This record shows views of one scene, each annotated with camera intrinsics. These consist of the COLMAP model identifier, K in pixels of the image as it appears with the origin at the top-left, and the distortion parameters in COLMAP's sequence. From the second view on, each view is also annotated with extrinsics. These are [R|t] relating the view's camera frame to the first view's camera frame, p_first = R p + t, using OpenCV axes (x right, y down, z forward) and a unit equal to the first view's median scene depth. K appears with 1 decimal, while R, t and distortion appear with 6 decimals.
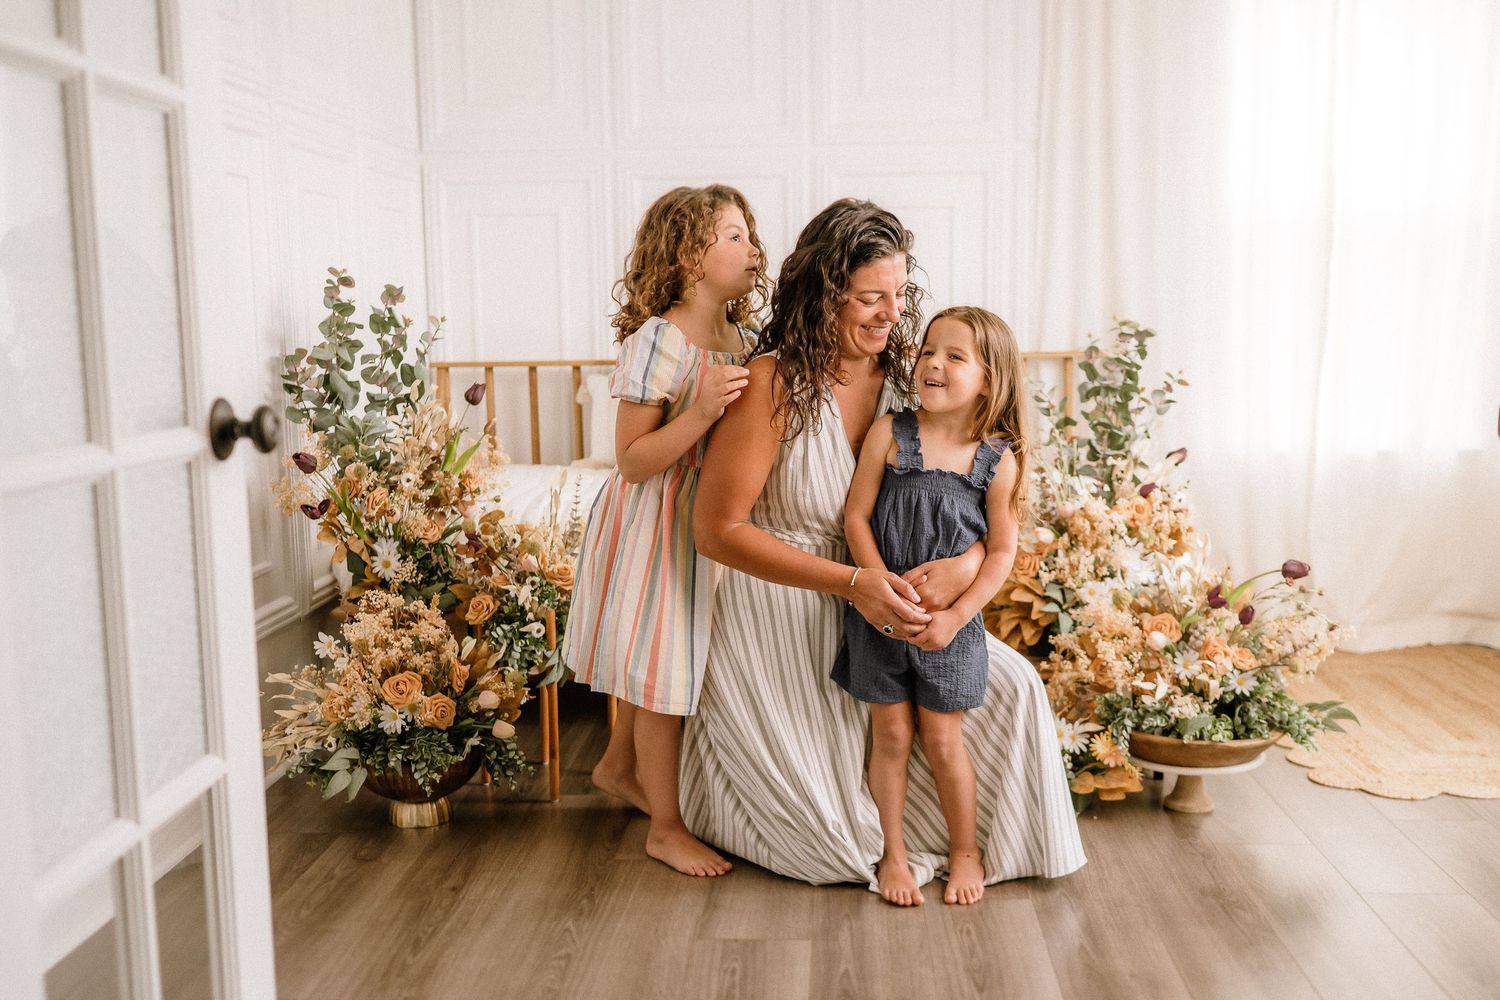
lens RADIAL K [[1542.8, 0, 739.3], [0, 1542.8, 533.8], [0, 0, 1]] dist [-0.002946, 0.000000]
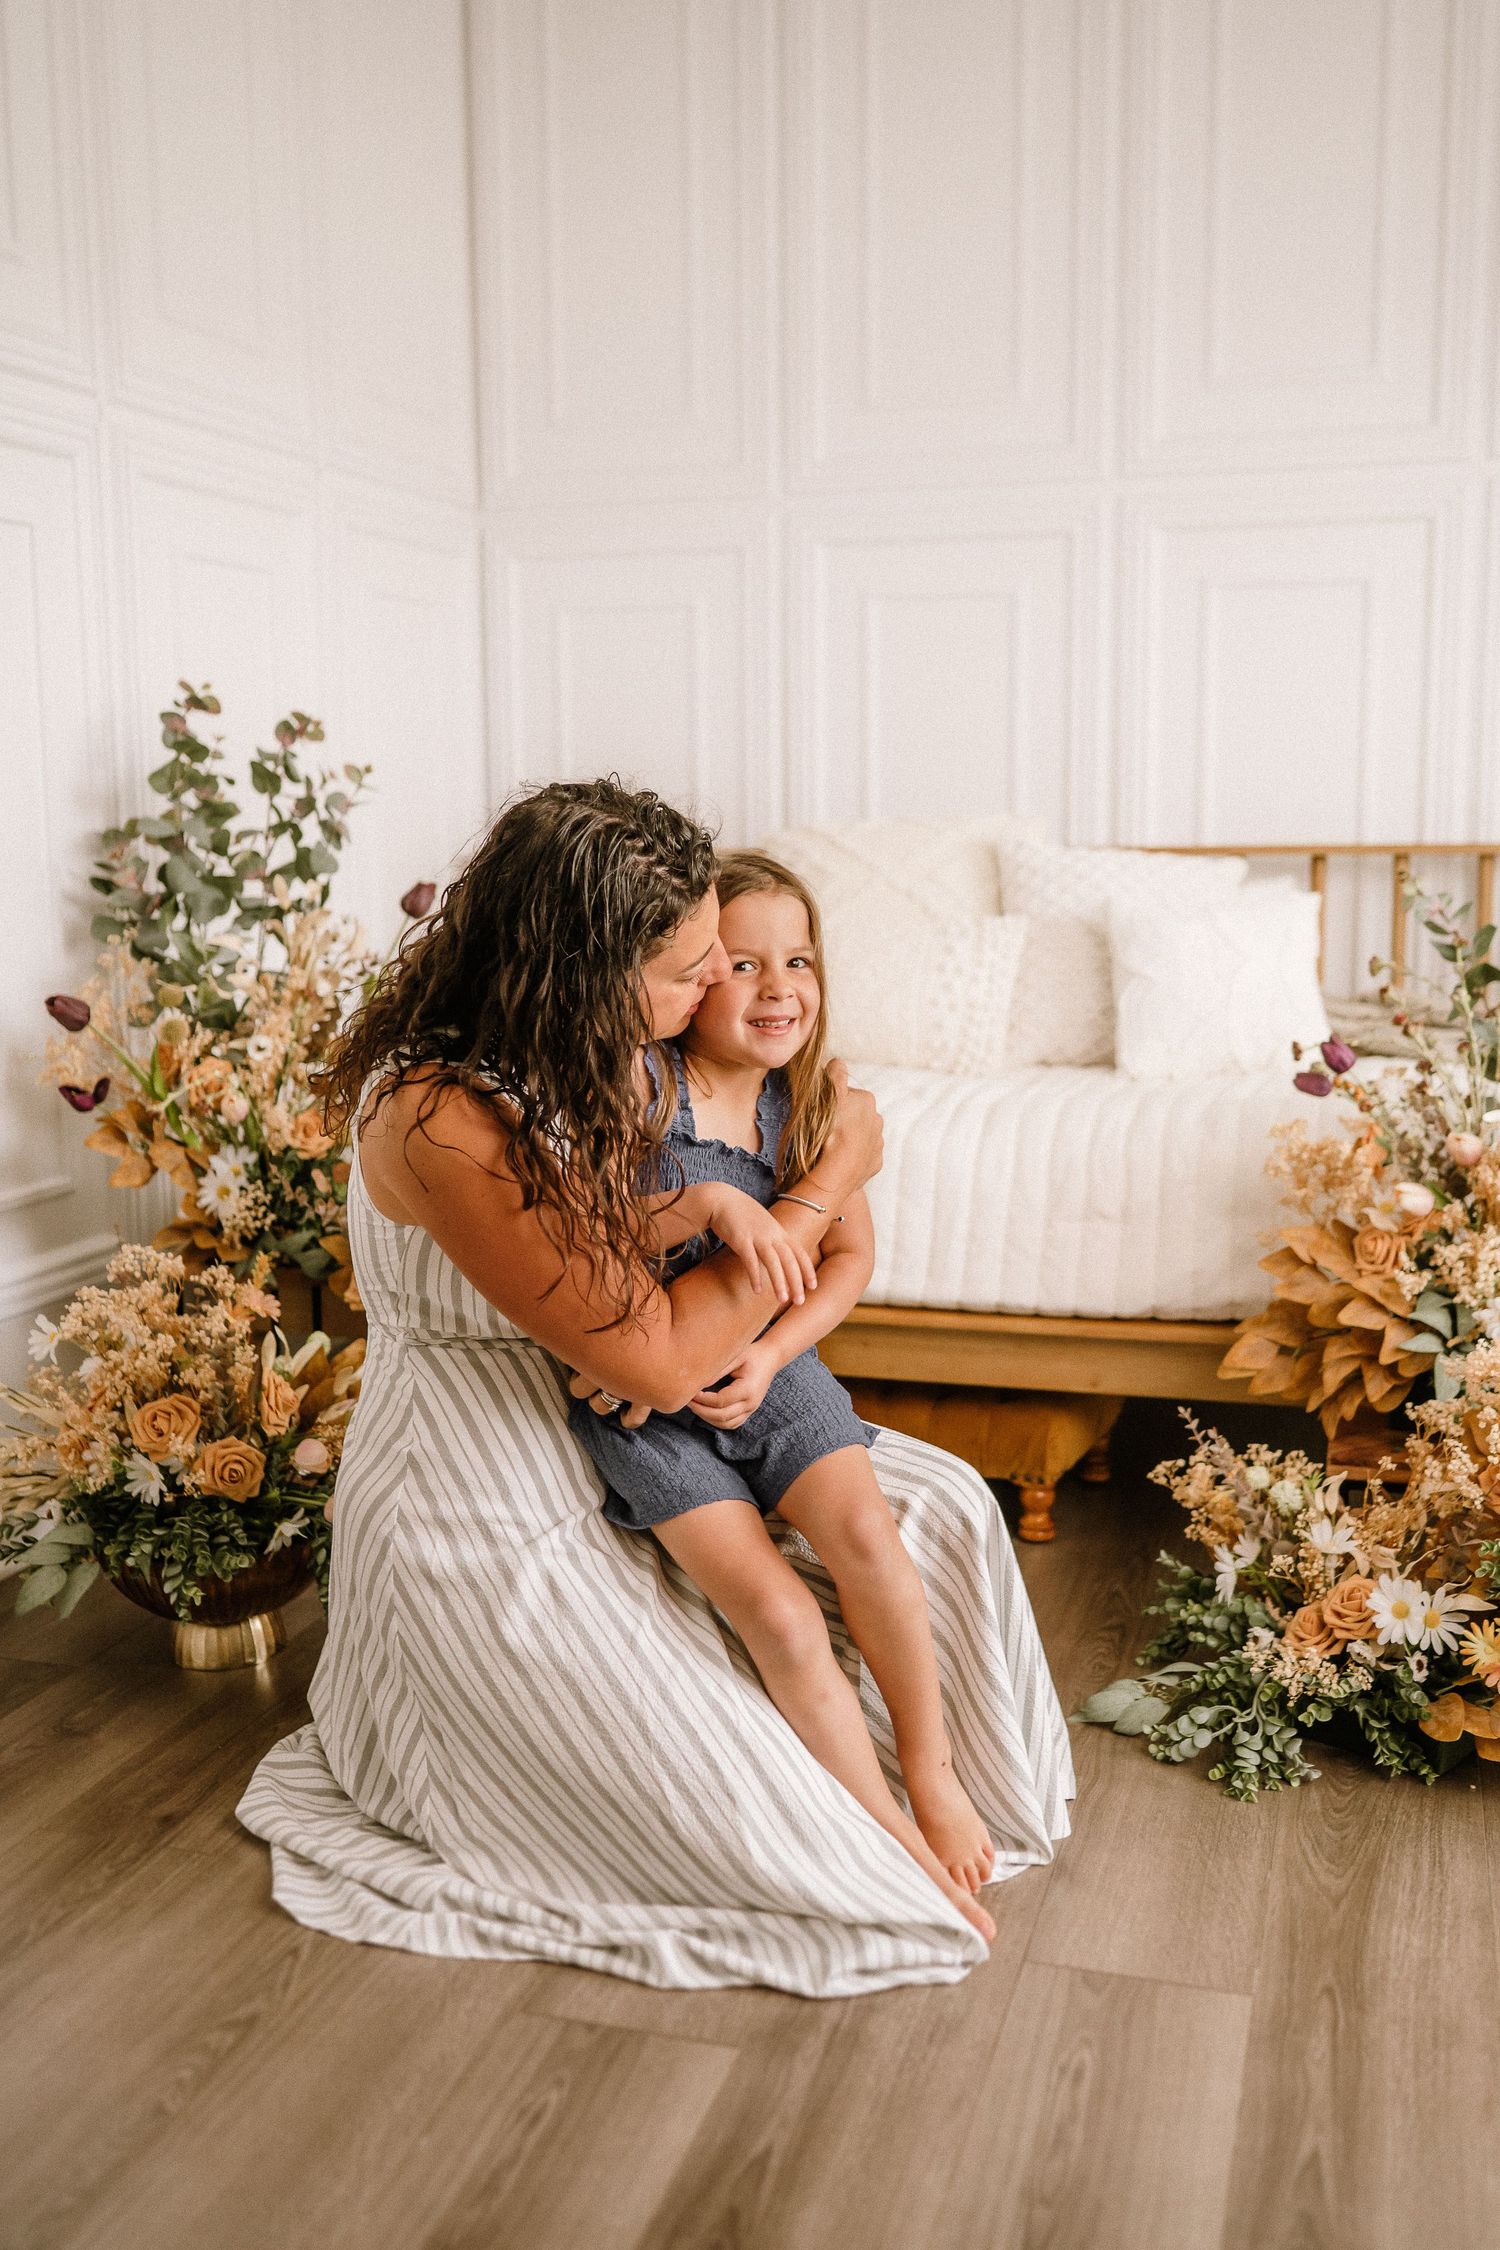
lens RADIAL K [[2136.0, 0, 747.7], [0, 2136.0, 1113.9], [0, 0, 1]] dist [-0.001147, 0.000000]
pose [[0.972748, 0.038935, -0.228571, 0.145590], [-0.038009, 0.999242, 0.008455, -0.024379], [0.228727, 0.000463, 0.973491, 0.274679]]
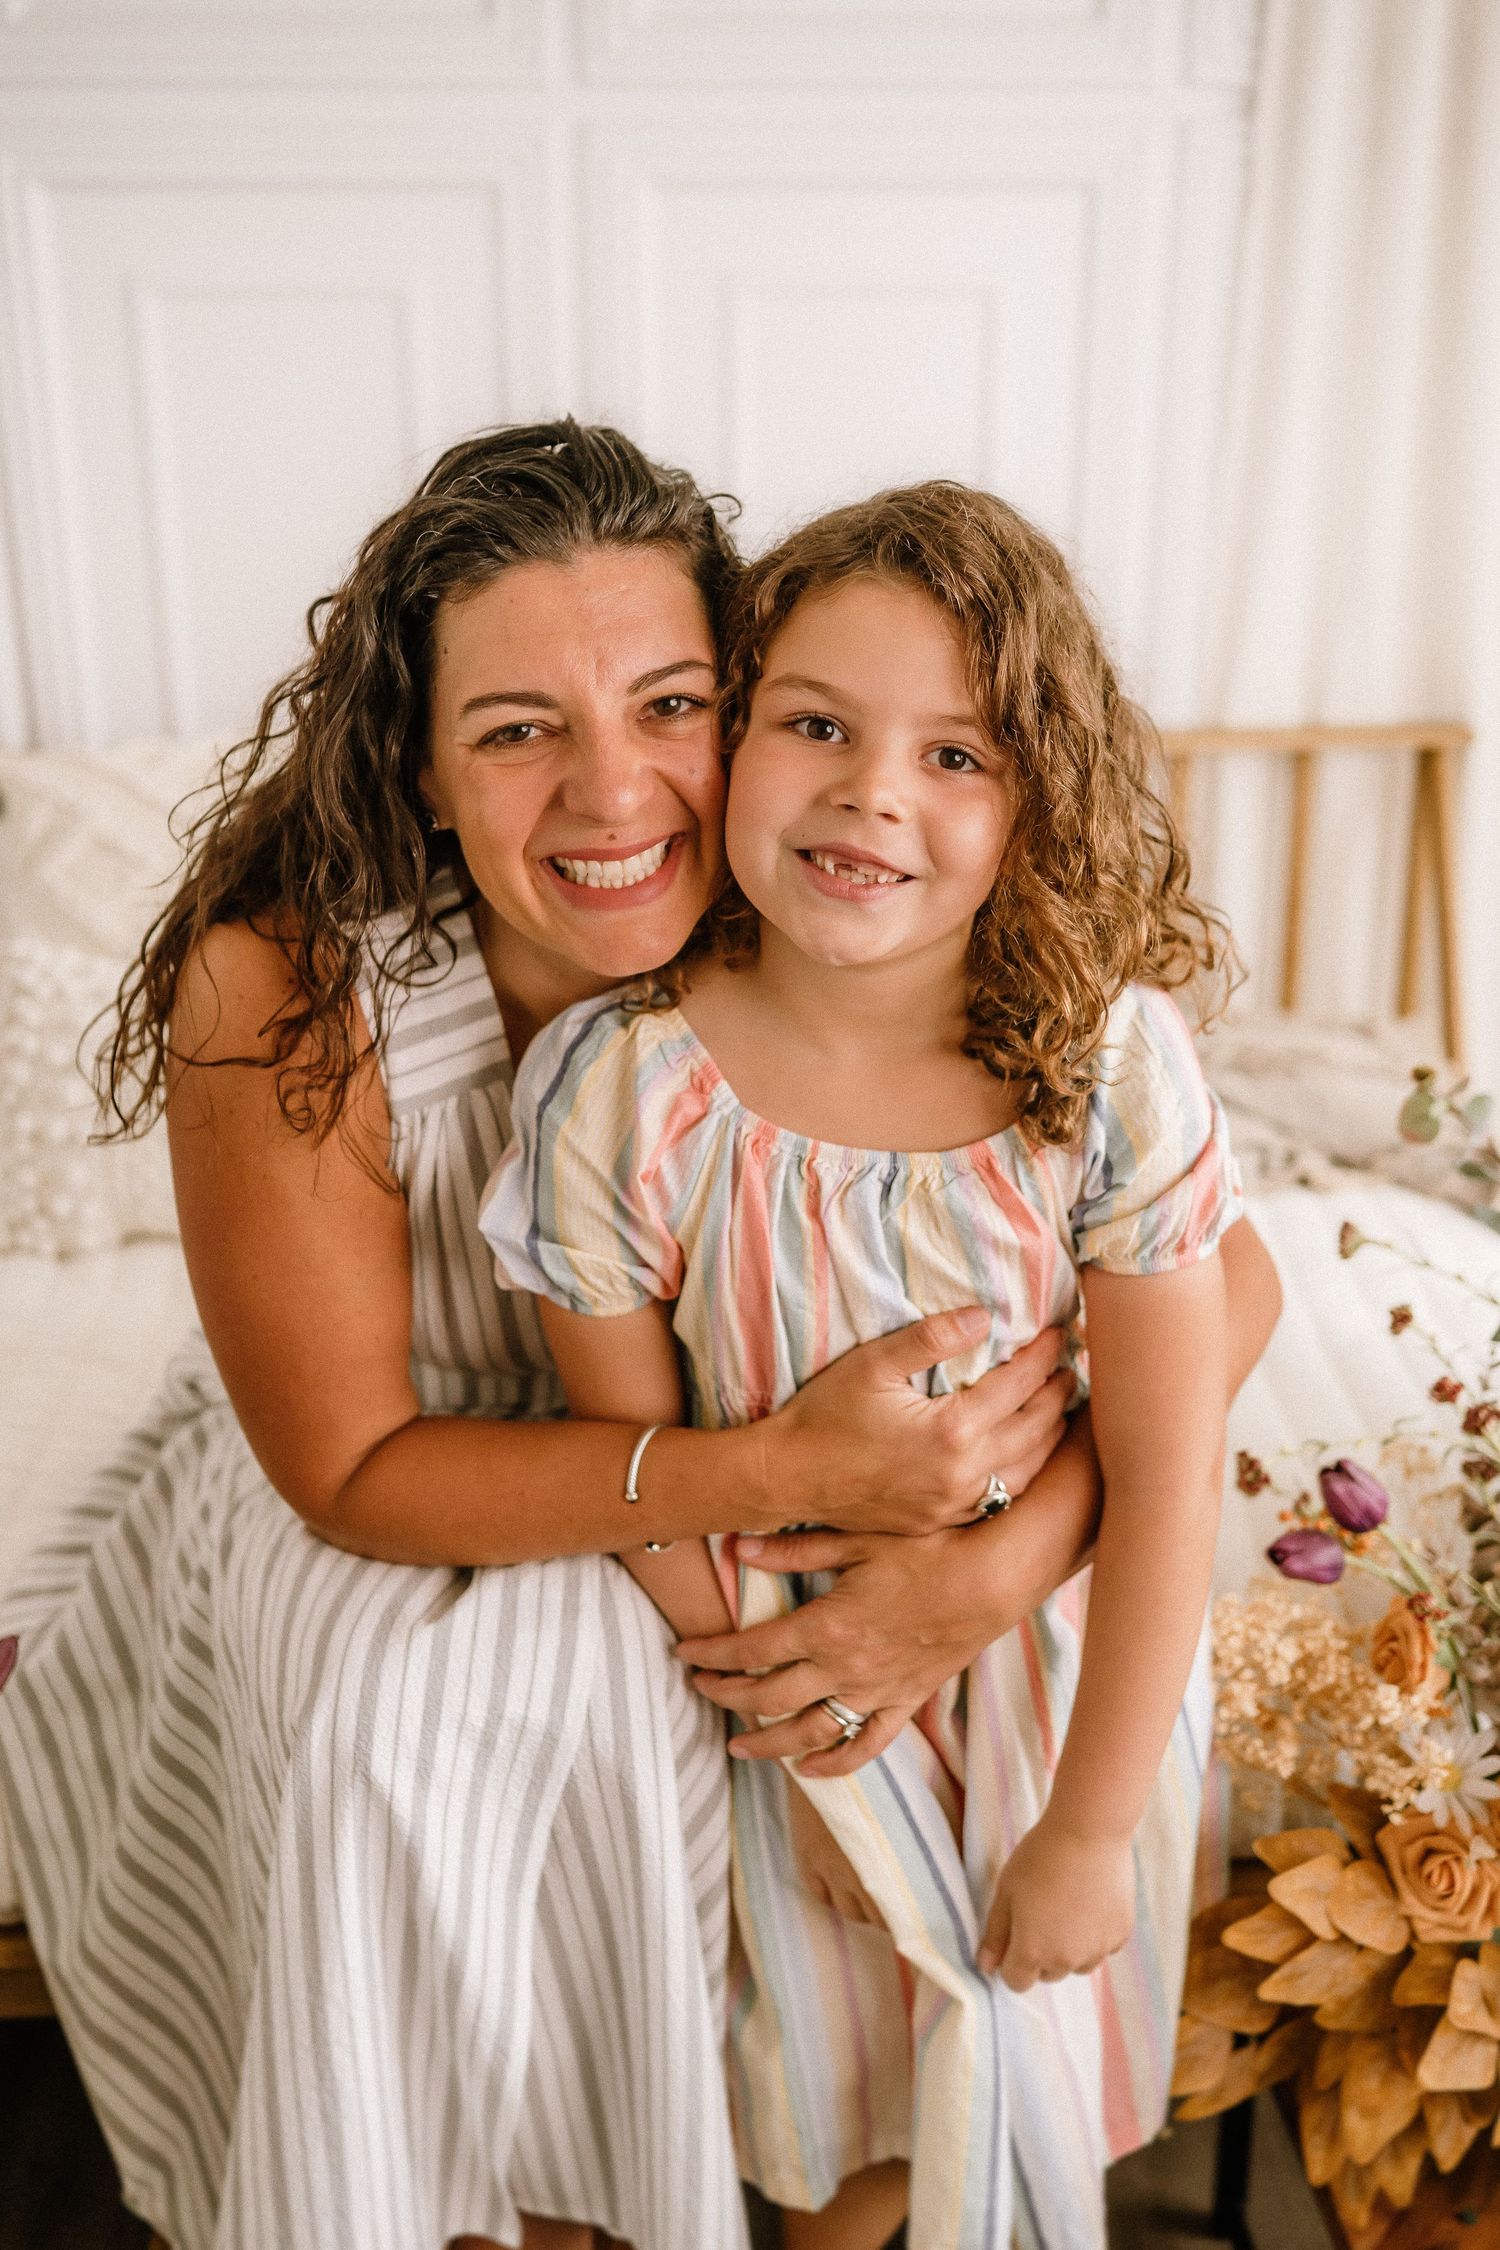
lens RADIAL K [[2136.0, 0, 748.0], [0, 2136.0, 1136.1], [0, 0, 1]] dist [-0.001147, 0.000000]
pose [[0.993037, -0.030509, 0.113784, 0.035470], [0.006540, 0.978671, 0.205331, -0.178040], [-0.117621, -0.203157, 0.972056, 0.714564]]
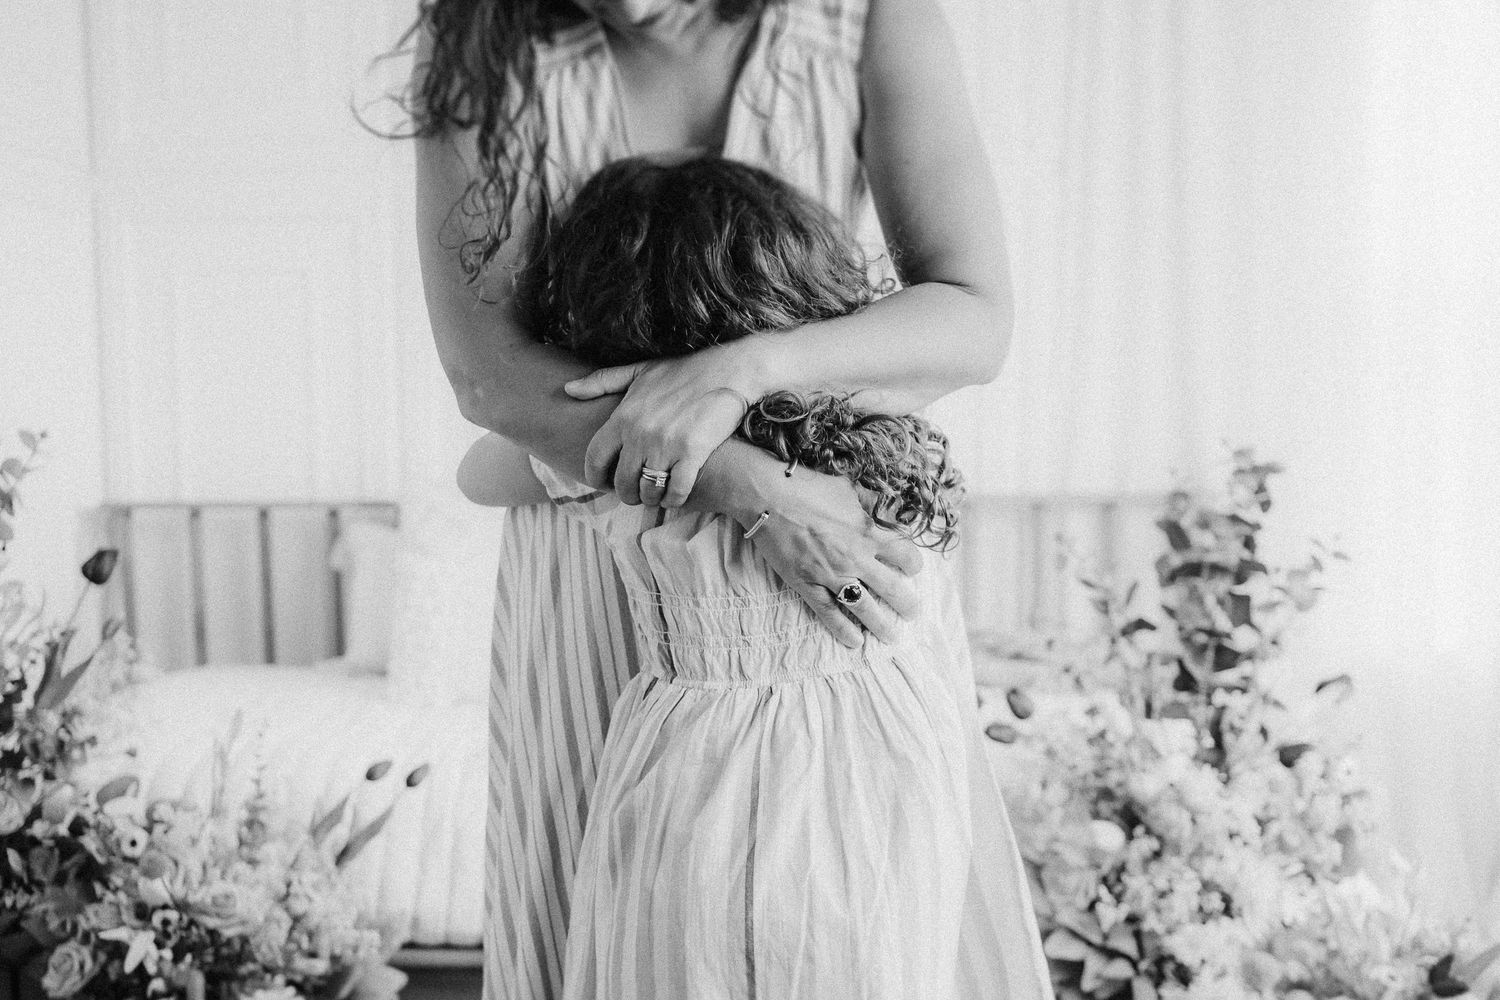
lens RADIAL K [[1847.6, 0, 663.5], [0, 1847.6, 646.5], [0, 0, 1]] dist [-0.010076, 0.000000]
pose [[0.999957, 0.006949, 0.006121, 0.036190], [-0.006799, 0.999685, -0.024157, -0.049990], [-0.006287, 0.024115, 0.999689, 0.345256]]
